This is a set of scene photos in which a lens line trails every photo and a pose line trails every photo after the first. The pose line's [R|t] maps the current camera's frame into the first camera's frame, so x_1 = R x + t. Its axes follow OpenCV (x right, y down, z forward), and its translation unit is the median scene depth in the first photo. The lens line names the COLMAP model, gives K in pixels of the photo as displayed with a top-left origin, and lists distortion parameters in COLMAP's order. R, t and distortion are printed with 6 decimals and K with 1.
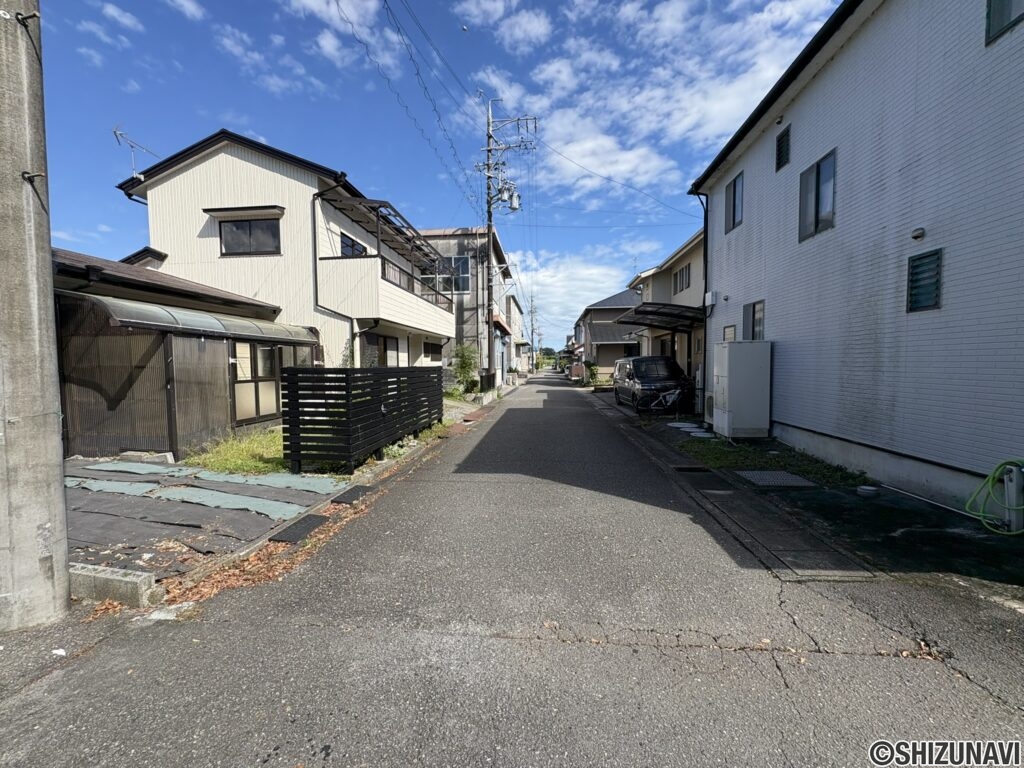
lens RADIAL K [[411.9, 0, 512.0], [0, 411.9, 384.0], [0, 0, 1]] dist [-0.021351, 0.000067]
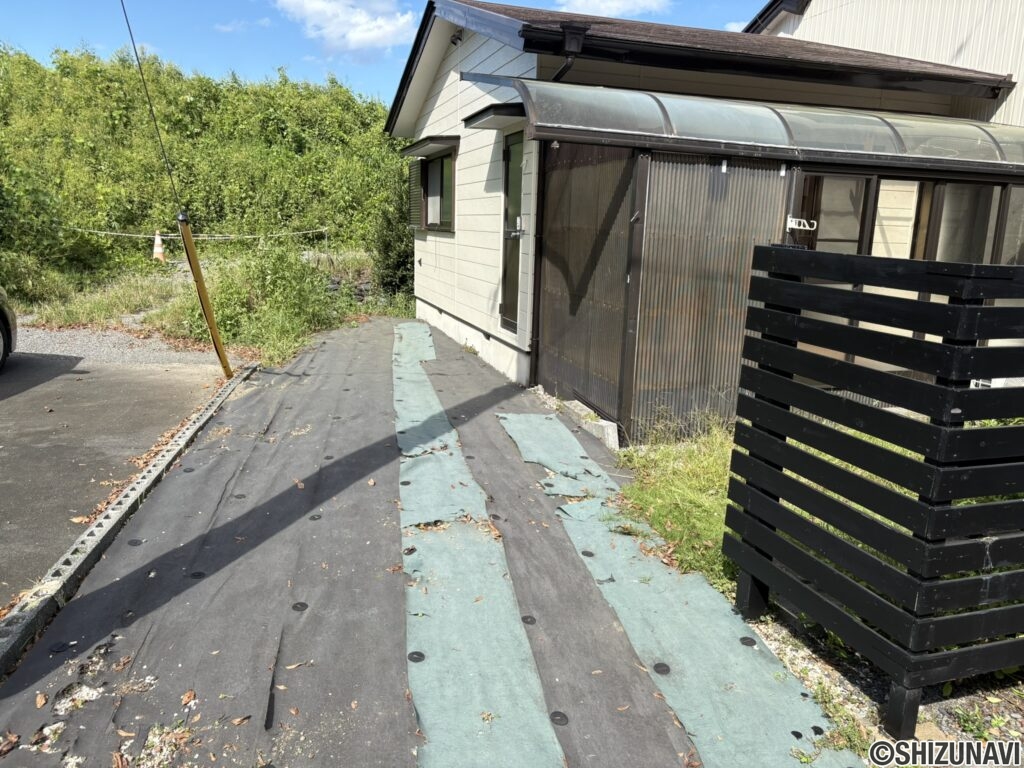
lens RADIAL K [[770.8, 0, 512.0], [0, 770.8, 384.0], [0, 0, 1]] dist [-0.000681, -0.002020]
pose [[0.377954, 0.208266, -0.902095, -0.071494], [-0.078375, 0.978070, 0.192969, -0.021368], [0.922501, -0.002232, 0.385989, 0.353398]]
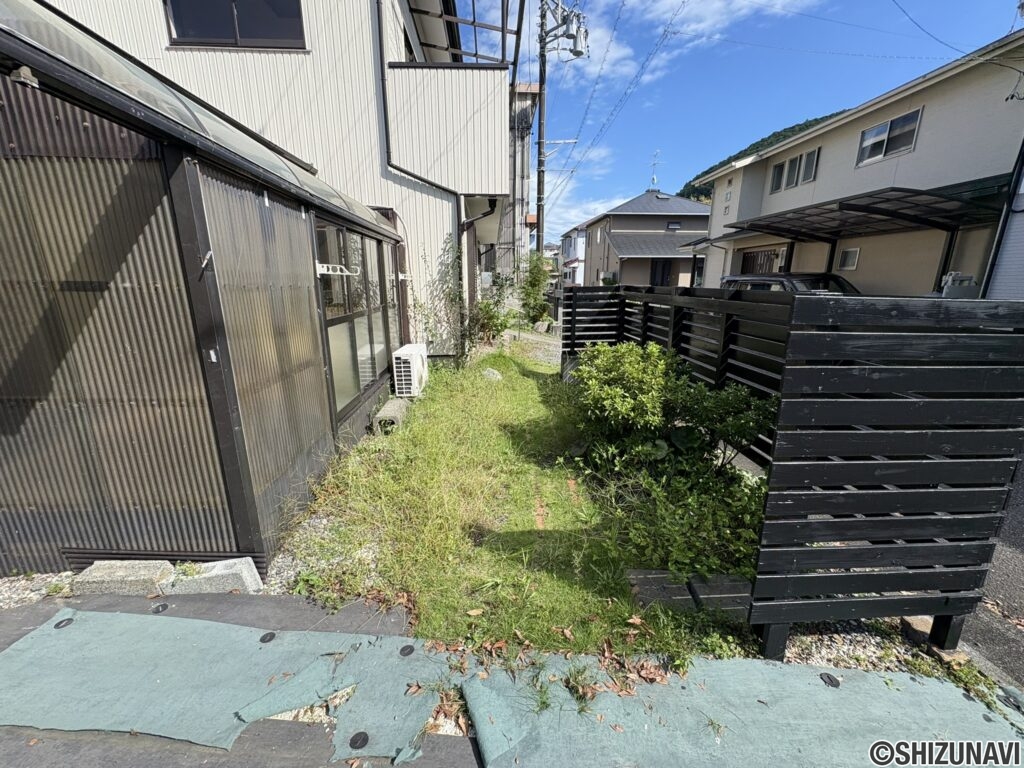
lens RADIAL K [[407.4, 0, 494.8], [0, 407.4, 384.5], [0, 0, 1]] dist [-0.006425, -0.000173]
pose [[0.991146, -0.019480, 0.131338, -0.435499], [-0.007165, 0.979890, 0.199411, -0.020876], [-0.132582, -0.198587, 0.971074, 0.435864]]
